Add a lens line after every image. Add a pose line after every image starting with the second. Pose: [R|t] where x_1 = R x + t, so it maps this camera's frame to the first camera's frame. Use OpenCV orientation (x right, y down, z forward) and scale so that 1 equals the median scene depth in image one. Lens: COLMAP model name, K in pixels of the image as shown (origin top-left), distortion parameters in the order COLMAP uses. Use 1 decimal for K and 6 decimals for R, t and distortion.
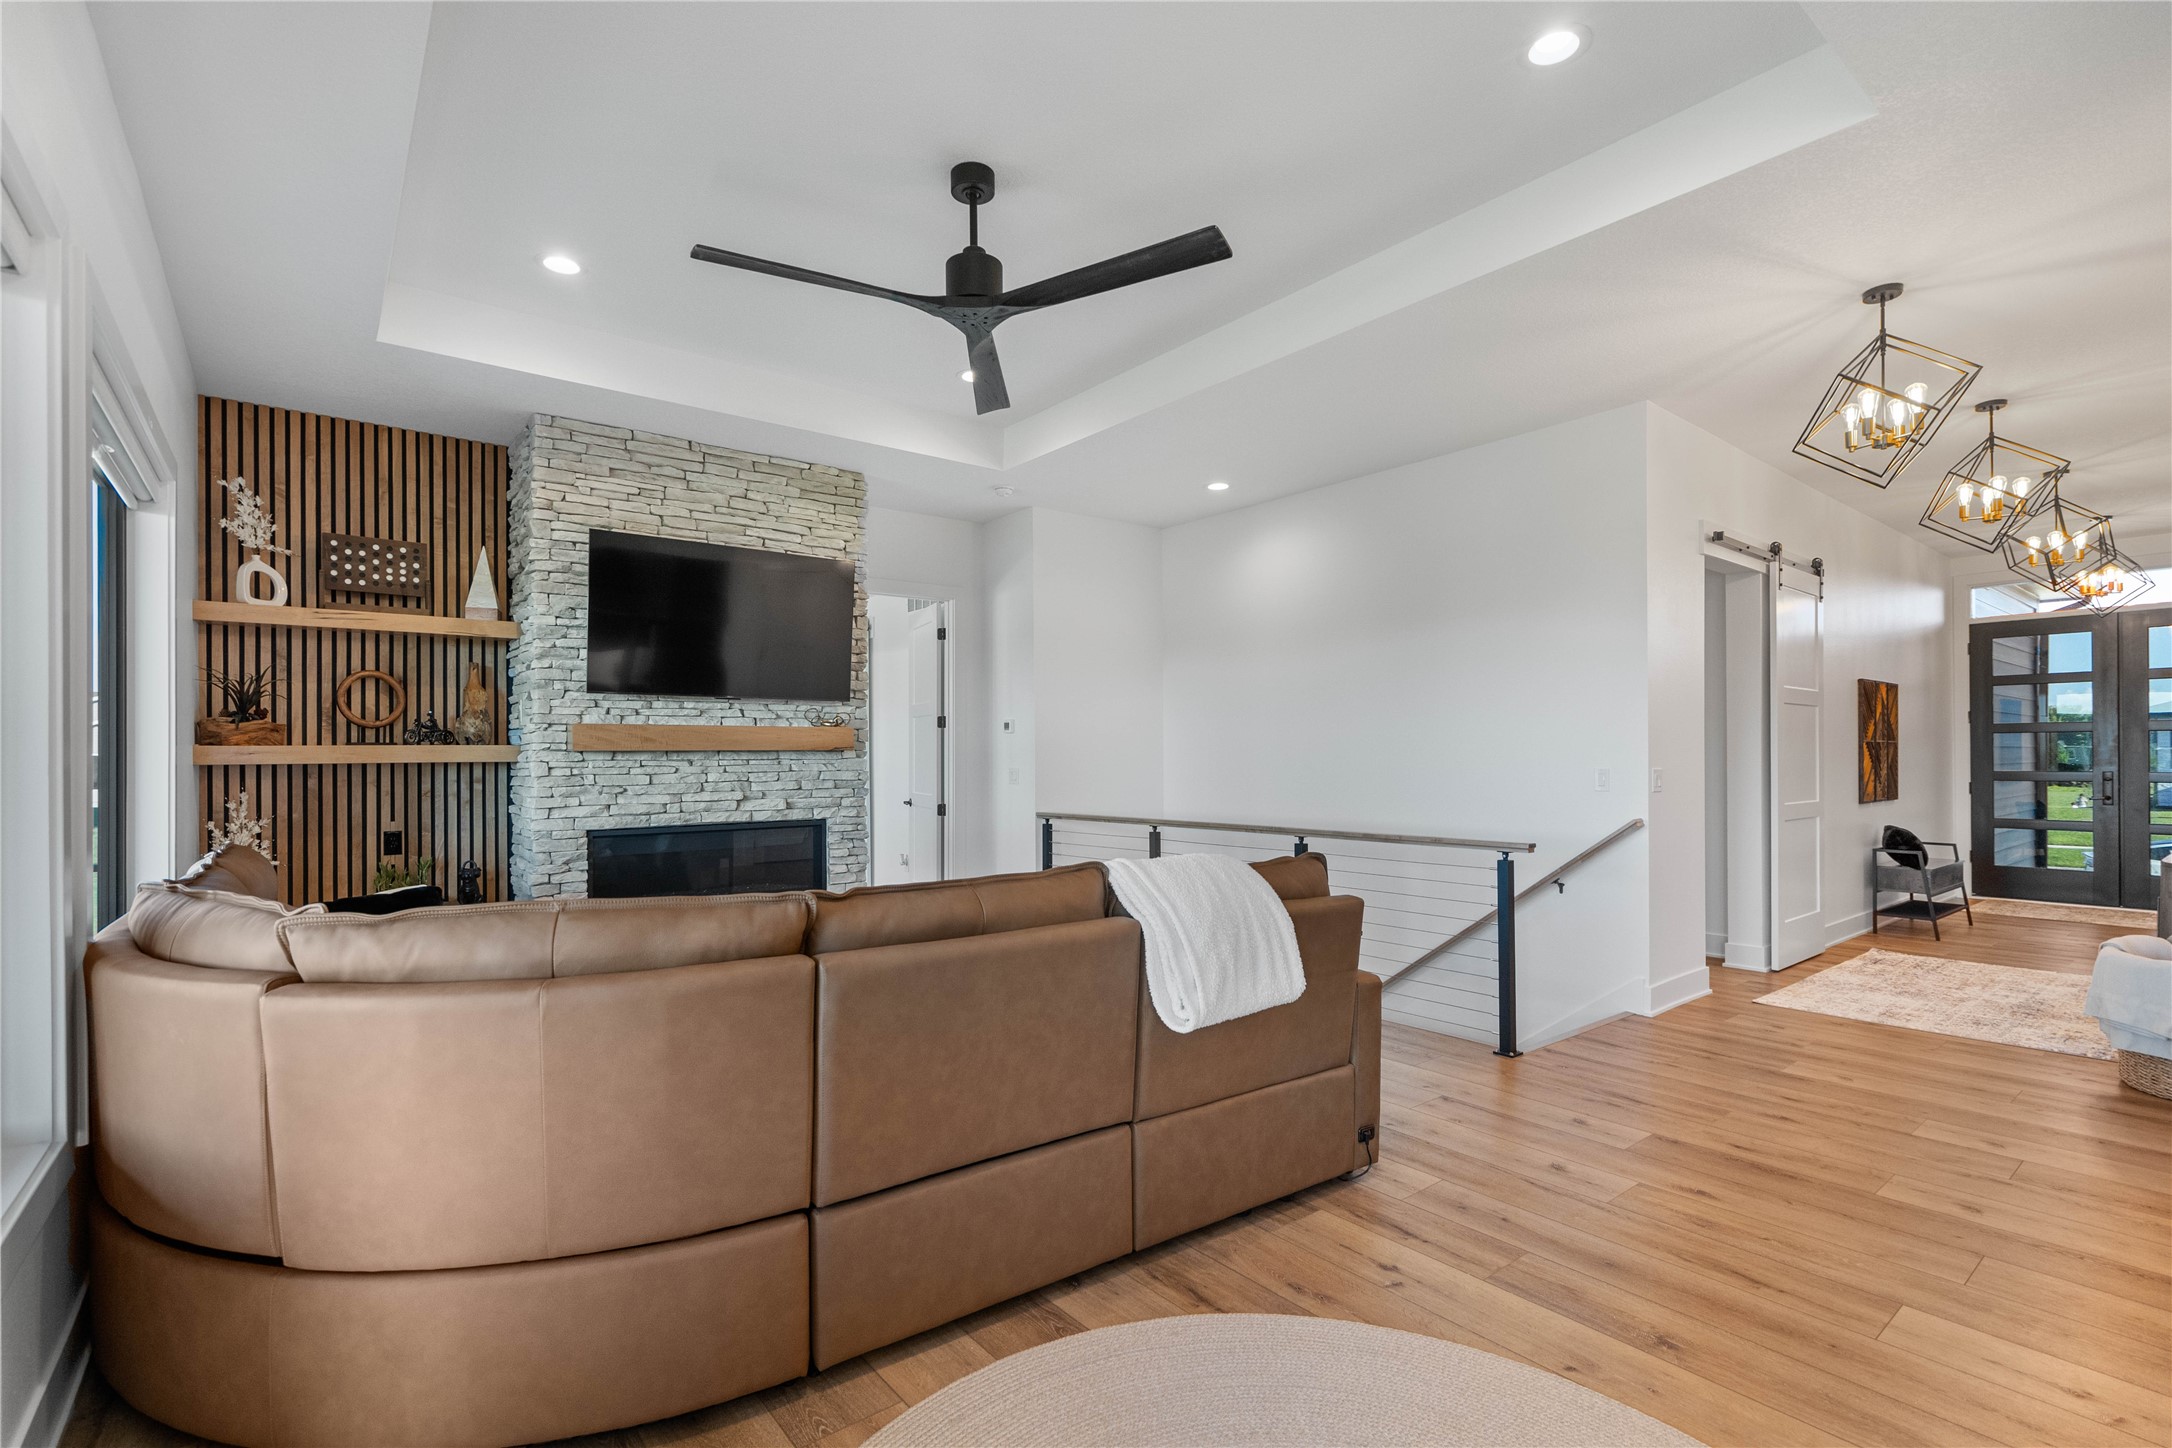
lens RADIAL K [[997.8, 0, 1090.2], [0, 997.8, 744.3], [0, 0, 1]] dist [-0.011757, -0.000004]
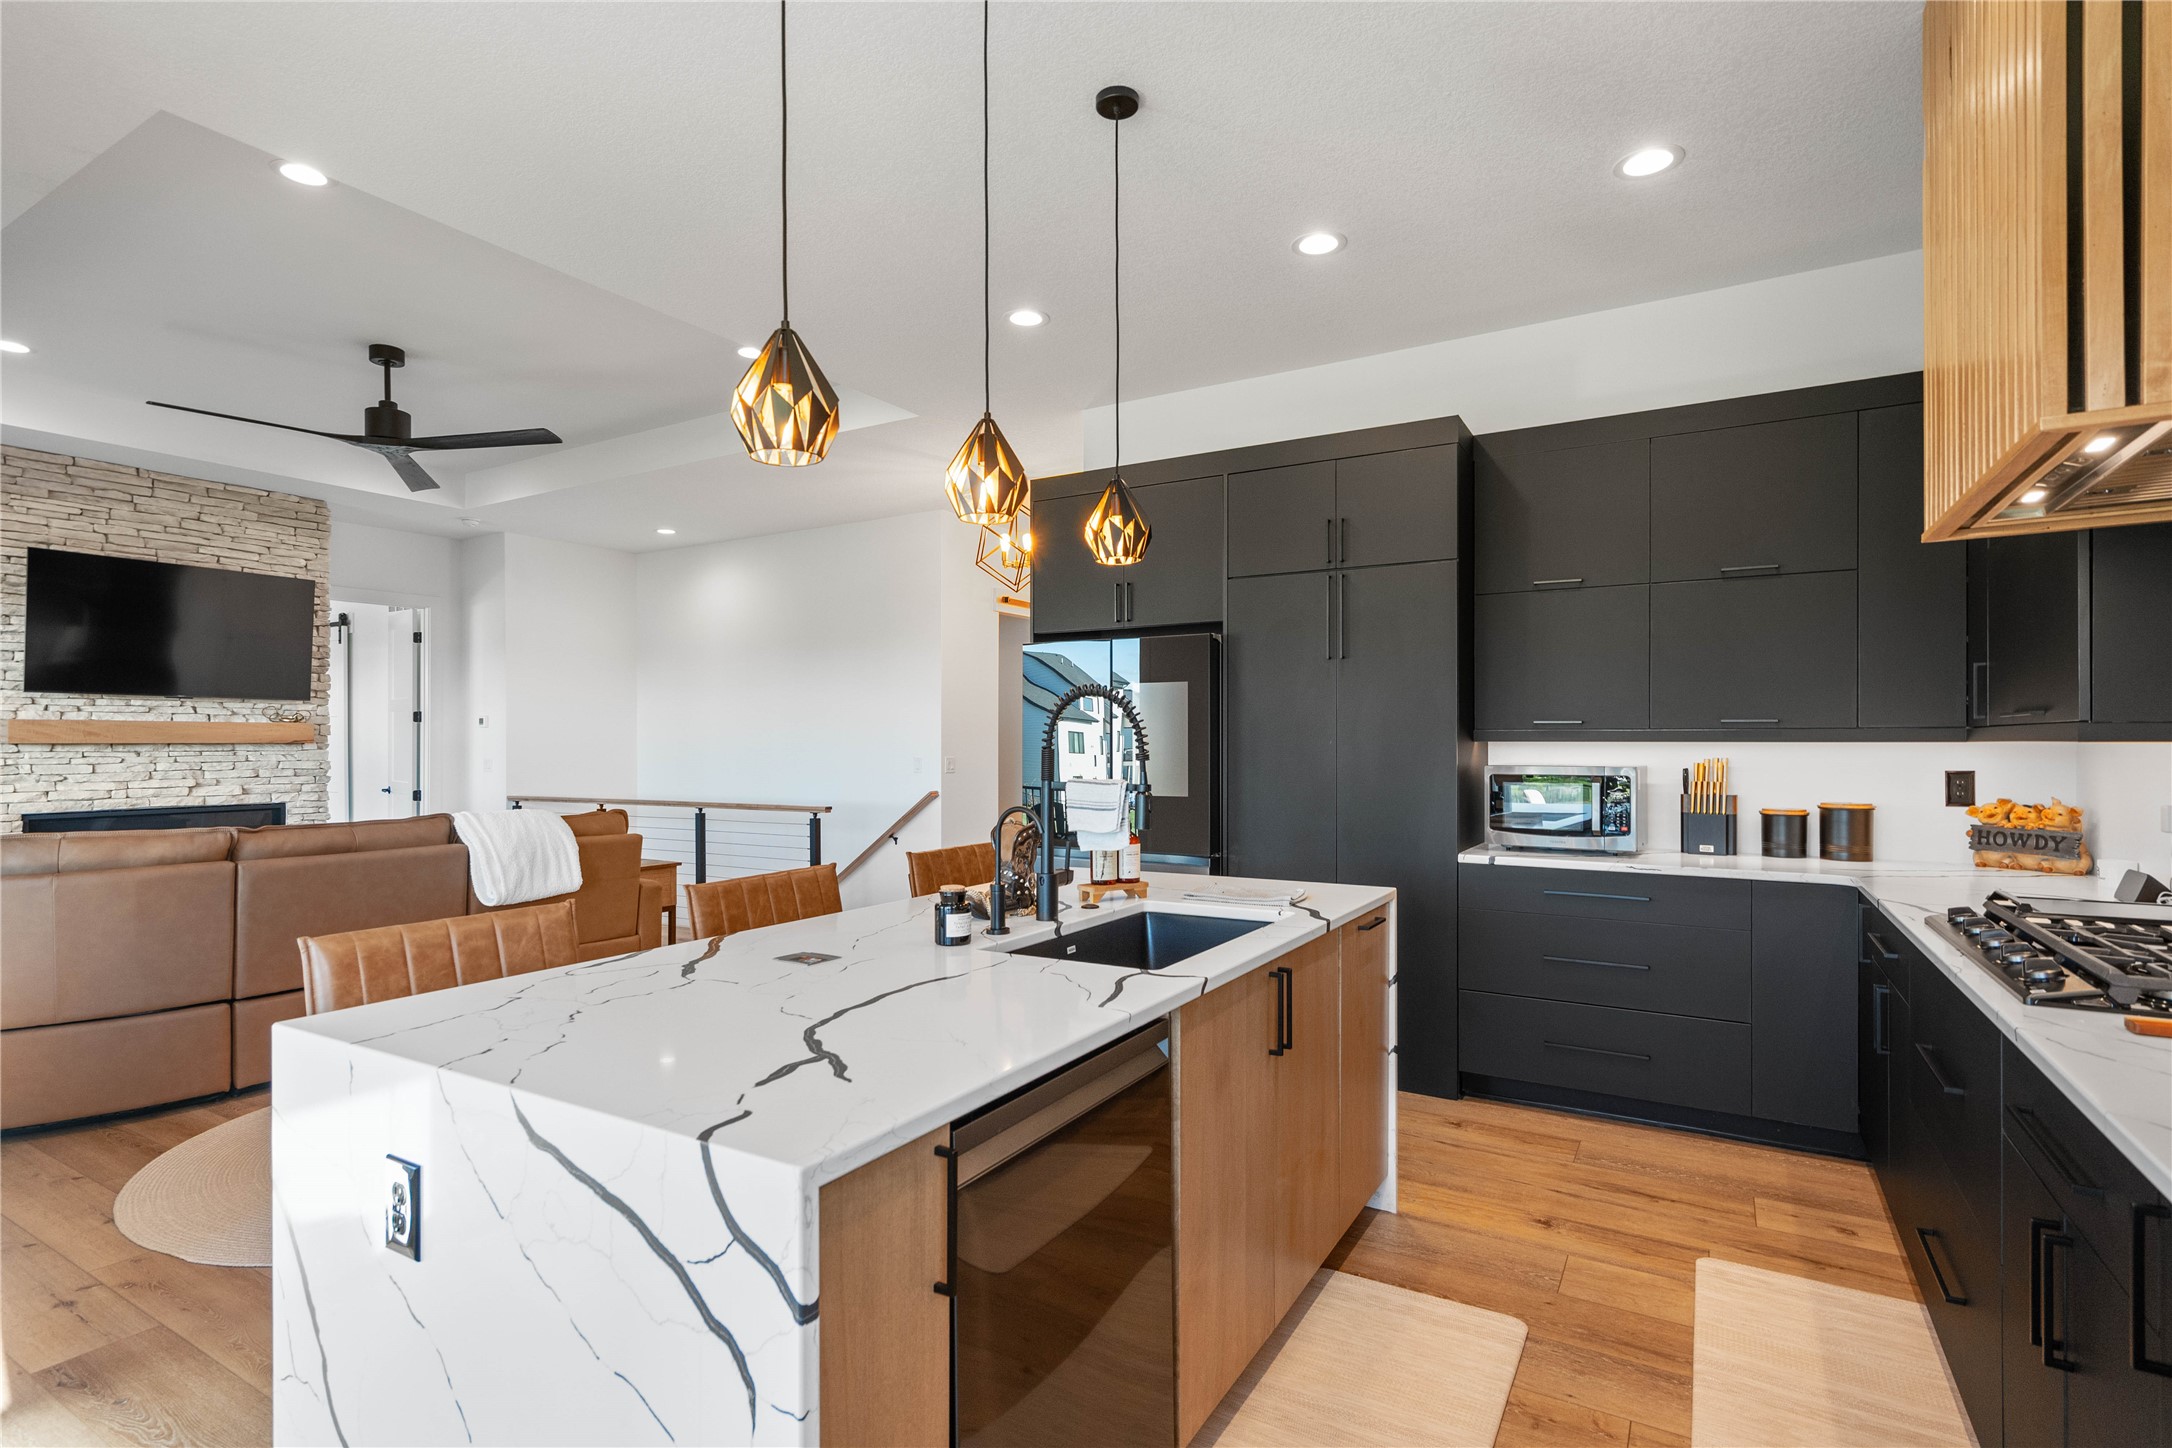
lens RADIAL K [[1056.8, 0, 1078.2], [0, 1056.8, 736.8], [0, 0, 1]] dist [-0.000982, -0.000090]
pose [[0.937333, 0.005272, 0.348396, 0.186012], [-0.006972, 0.999969, 0.003627, -0.012966], [-0.348366, -0.005829, 0.937341, -0.507674]]
